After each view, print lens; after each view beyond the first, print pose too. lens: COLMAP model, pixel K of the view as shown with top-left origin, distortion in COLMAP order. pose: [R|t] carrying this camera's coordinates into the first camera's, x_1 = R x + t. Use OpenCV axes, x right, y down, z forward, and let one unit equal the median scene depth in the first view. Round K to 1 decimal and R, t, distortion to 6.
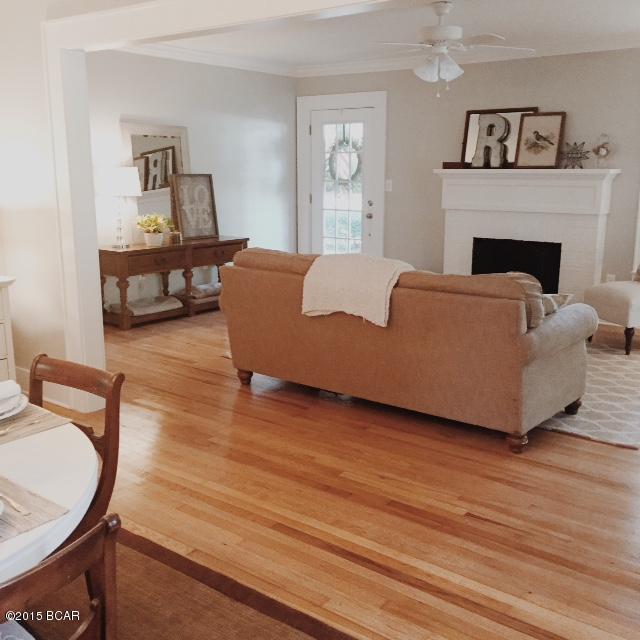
lens RADIAL K [[726.3, 0, 320.0], [0, 726.3, 320.0], [0, 0, 1]] dist [0.056339, -0.027770]
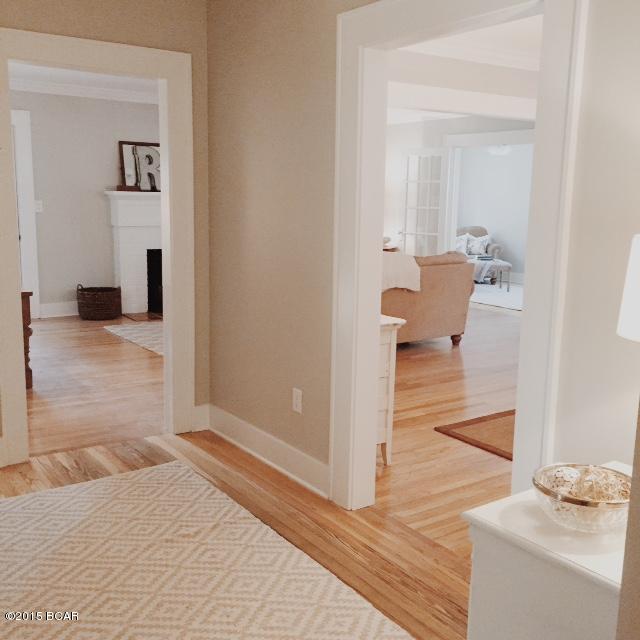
lens RADIAL K [[726.3, 0, 320.0], [0, 726.3, 320.0], [0, 0, 1]] dist [0.056339, -0.027770]
pose [[0.295836, -0.165144, 0.940855, -0.890153], [0.182211, 0.976614, 0.114128, -0.090014], [-0.937700, 0.137671, 0.319008, 0.397955]]
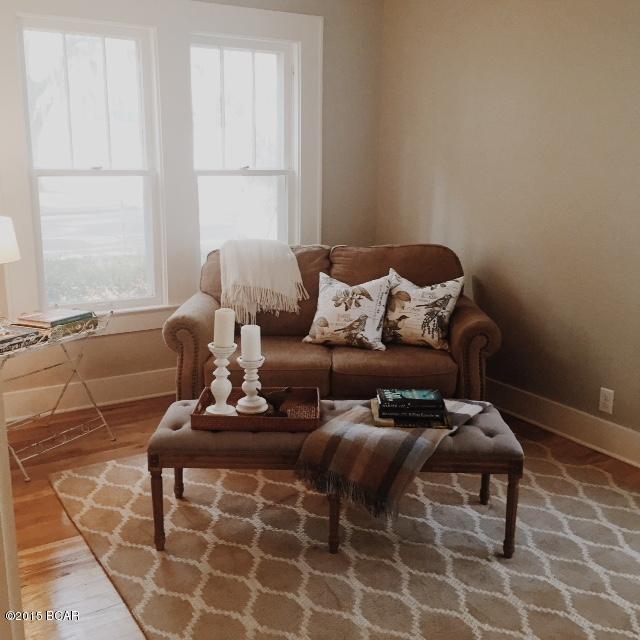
lens RADIAL K [[726.3, 0, 320.0], [0, 726.3, 320.0], [0, 0, 1]] dist [0.056339, -0.027770]
pose [[0.345202, -0.203571, 0.916185, 0.445391], [0.186202, 0.971643, 0.145736, -0.081940], [-0.919872, 0.120287, 0.373318, 0.450447]]
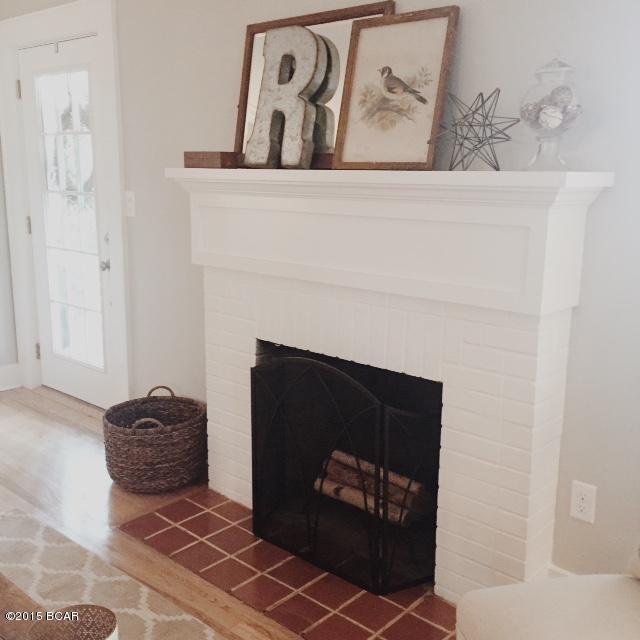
lens RADIAL K [[726.3, 0, 320.0], [0, 726.3, 320.0], [0, 0, 1]] dist [0.056339, -0.027770]
pose [[0.997599, 0.024820, -0.064661, 0.288488], [-0.025278, 0.999661, -0.006276, -0.129395], [0.064483, 0.007895, 0.997888, 0.637090]]
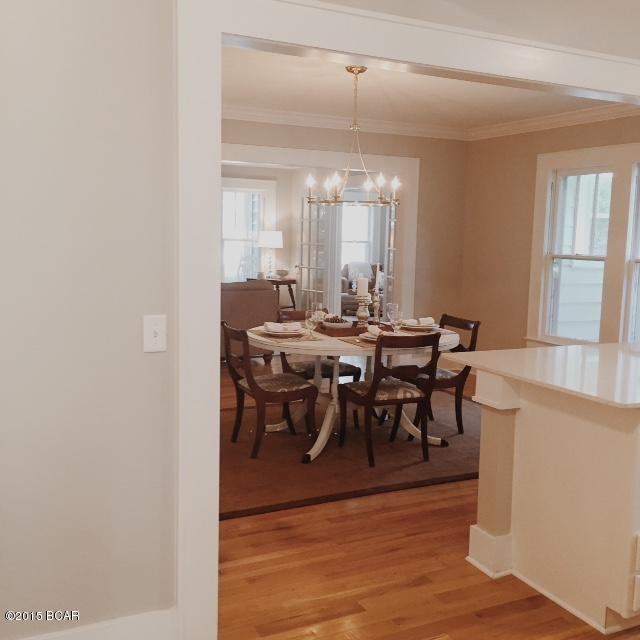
lens RADIAL K [[726.3, 0, 320.0], [0, 726.3, 320.0], [0, 0, 1]] dist [0.056339, -0.027770]
pose [[0.430053, -0.101841, 0.897041, -0.858024], [0.166493, 0.985521, 0.032067, 0.008706], [-0.887318, 0.135561, 0.440783, -0.046208]]
